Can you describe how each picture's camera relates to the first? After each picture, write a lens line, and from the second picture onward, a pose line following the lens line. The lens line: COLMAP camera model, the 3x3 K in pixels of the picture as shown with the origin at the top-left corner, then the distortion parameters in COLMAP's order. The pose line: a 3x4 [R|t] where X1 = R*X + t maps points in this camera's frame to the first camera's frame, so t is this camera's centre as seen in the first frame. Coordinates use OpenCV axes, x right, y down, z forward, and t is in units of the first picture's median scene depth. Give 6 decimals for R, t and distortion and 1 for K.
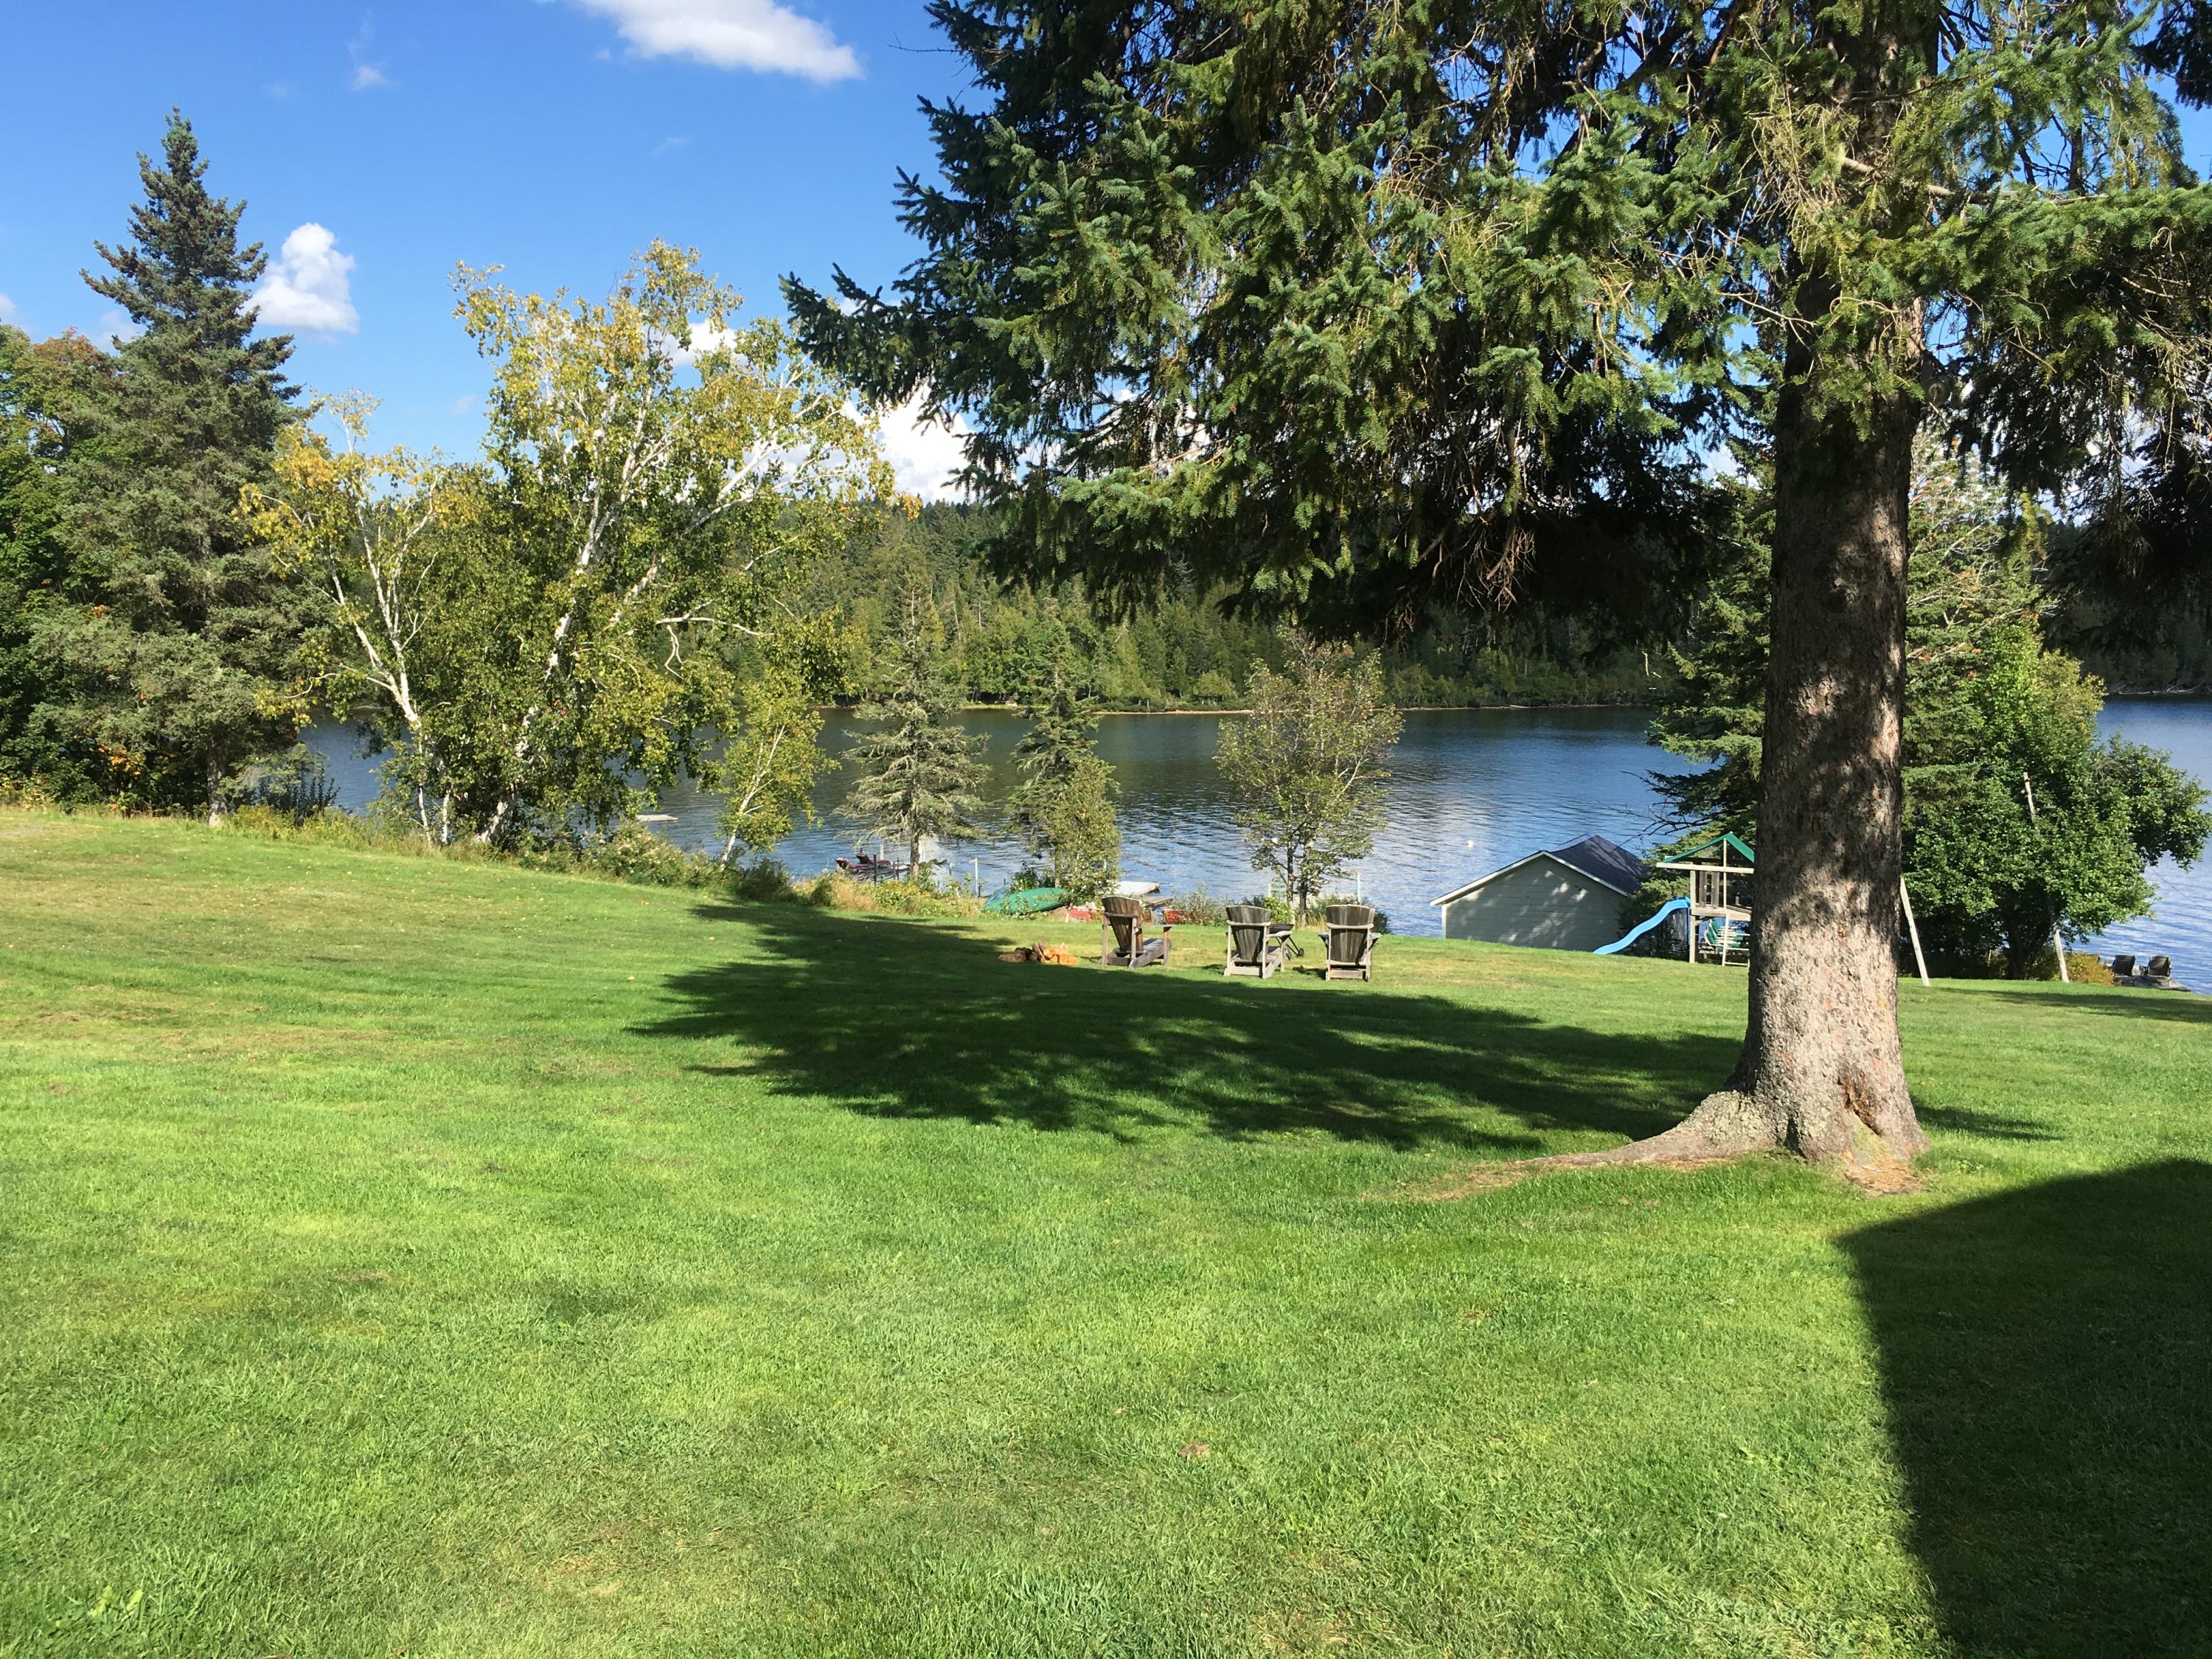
lens RADIAL K [[1826.8, 0, 1081.5], [0, 1826.8, 831.1], [0, 0, 1]] dist [0.090665, -0.104305]
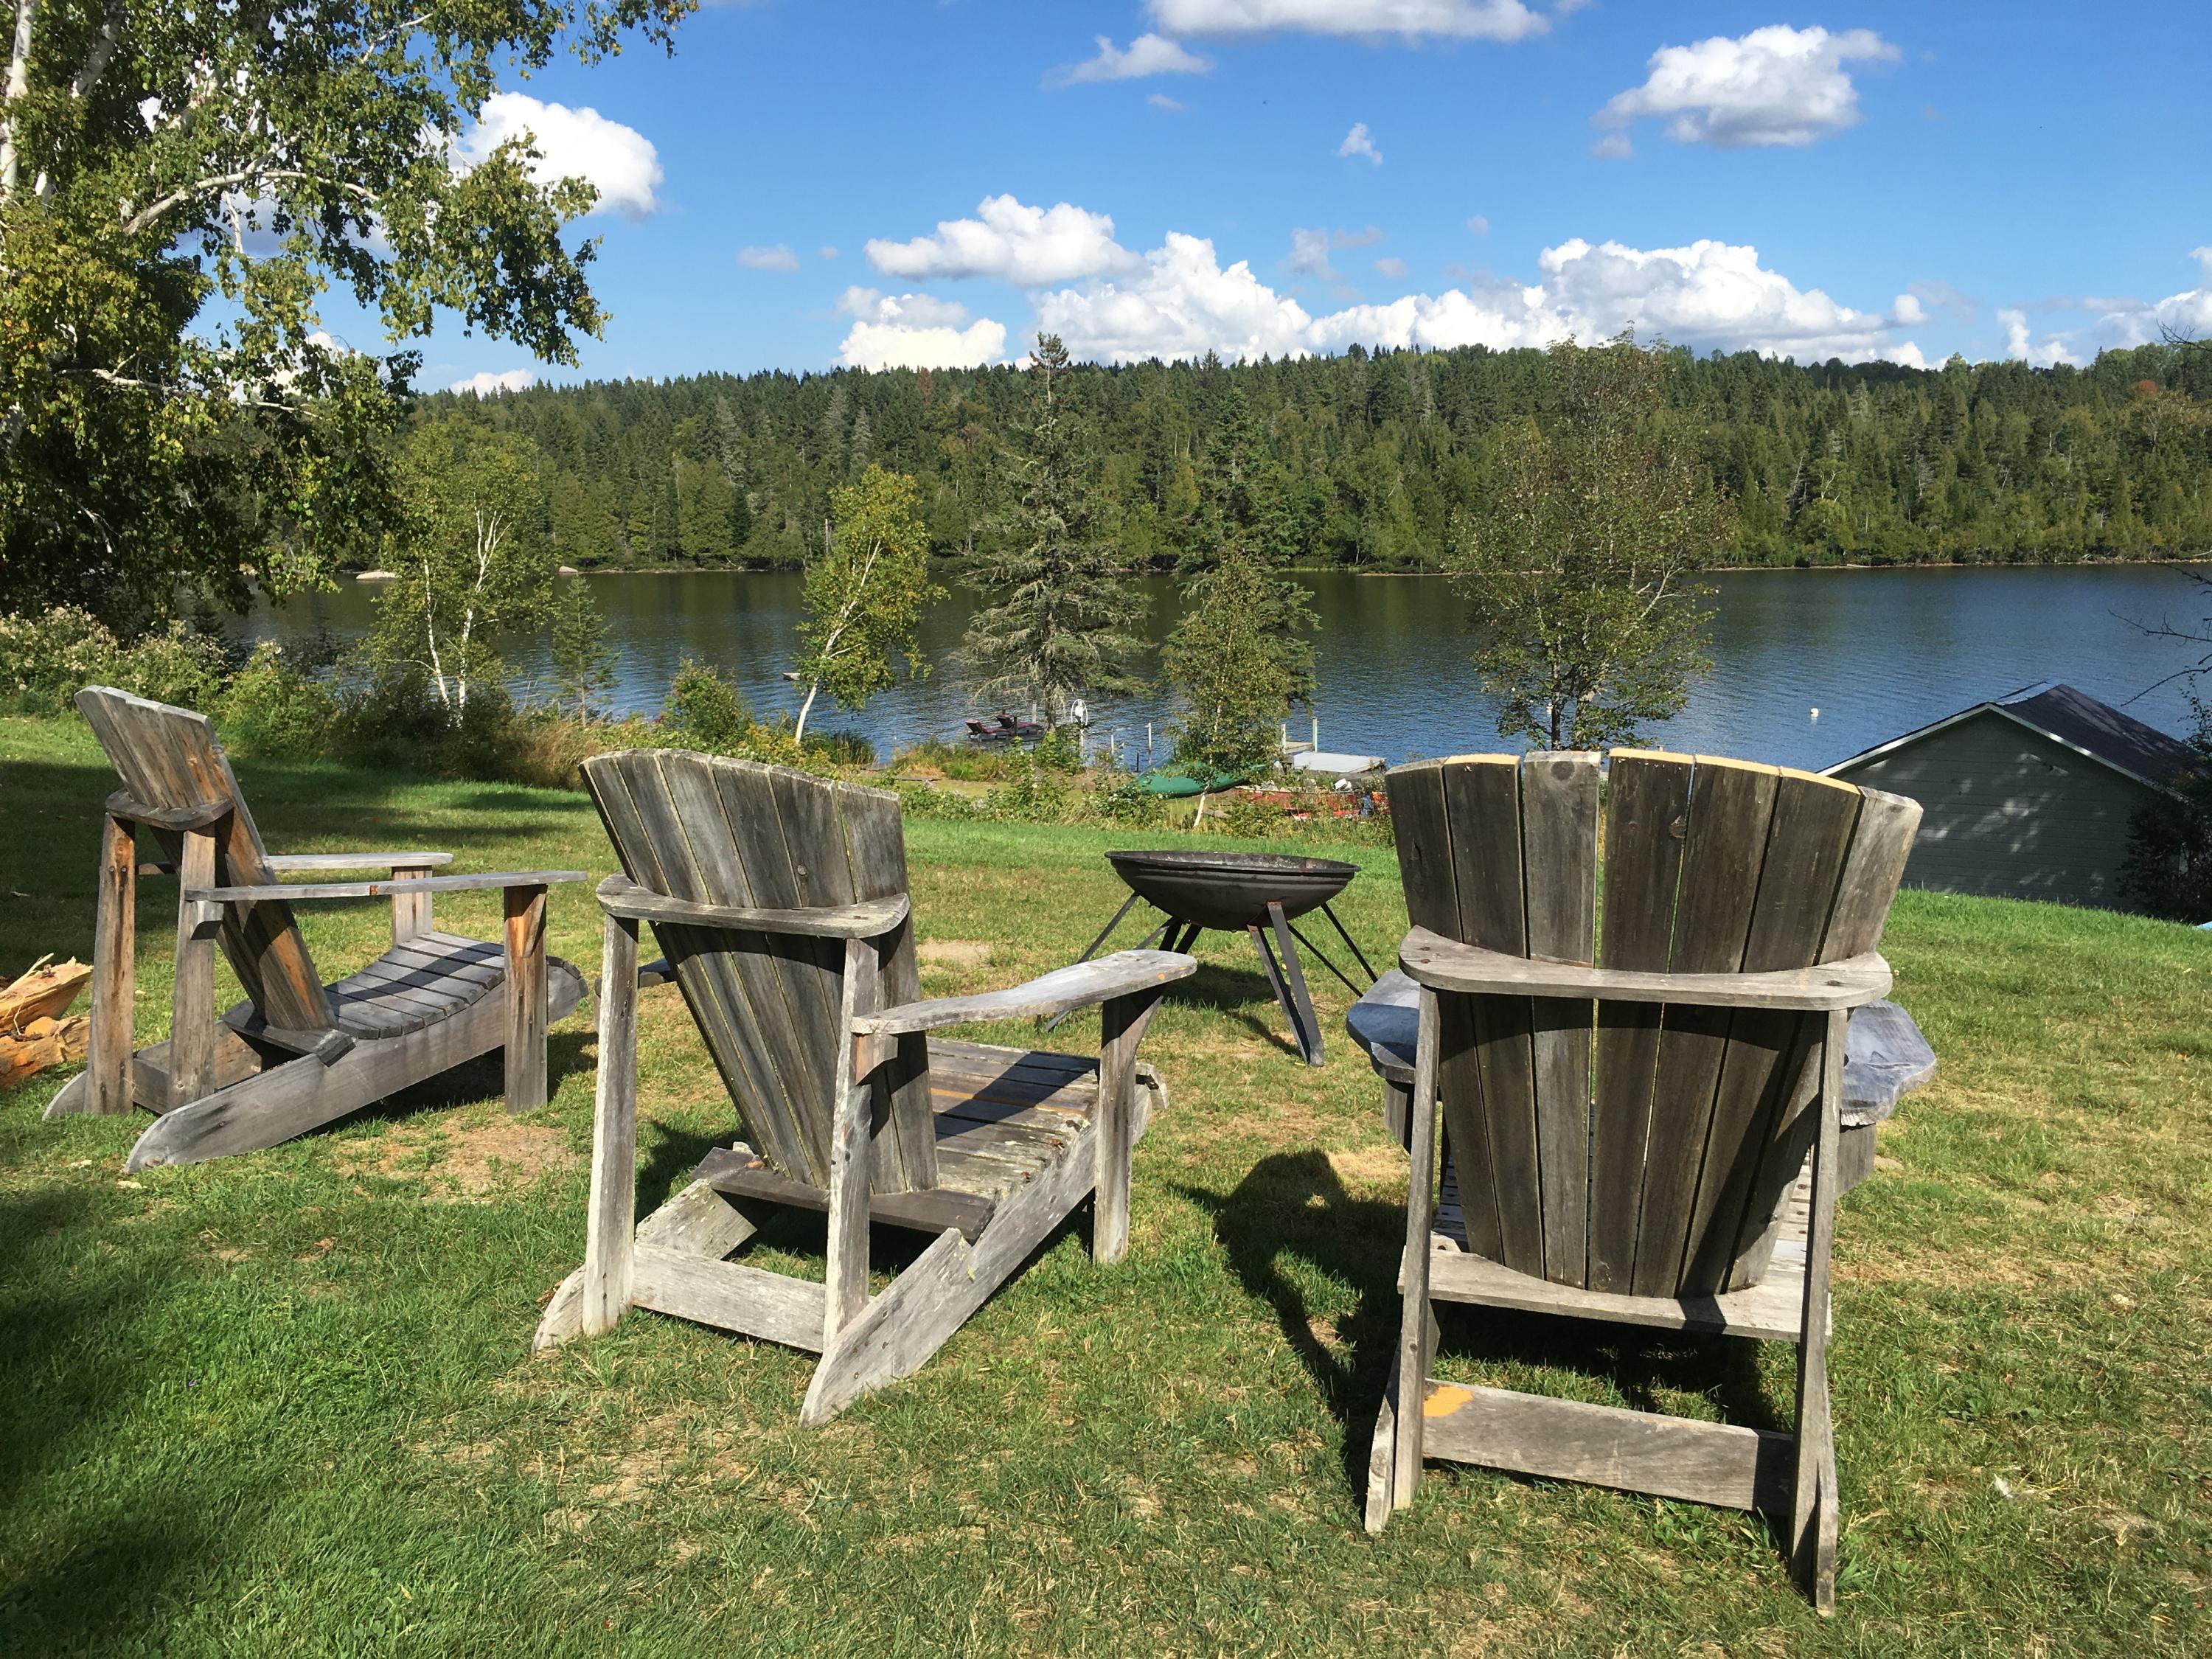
lens RADIAL K [[1826.8, 0, 1081.5], [0, 1826.8, 831.1], [0, 0, 1]] dist [0.090665, -0.104305]
pose [[0.988196, 0.019822, -0.151906, 0.105658], [-0.009770, 0.997730, 0.066634, 0.030200], [0.152882, -0.064364, 0.986146, 0.716890]]
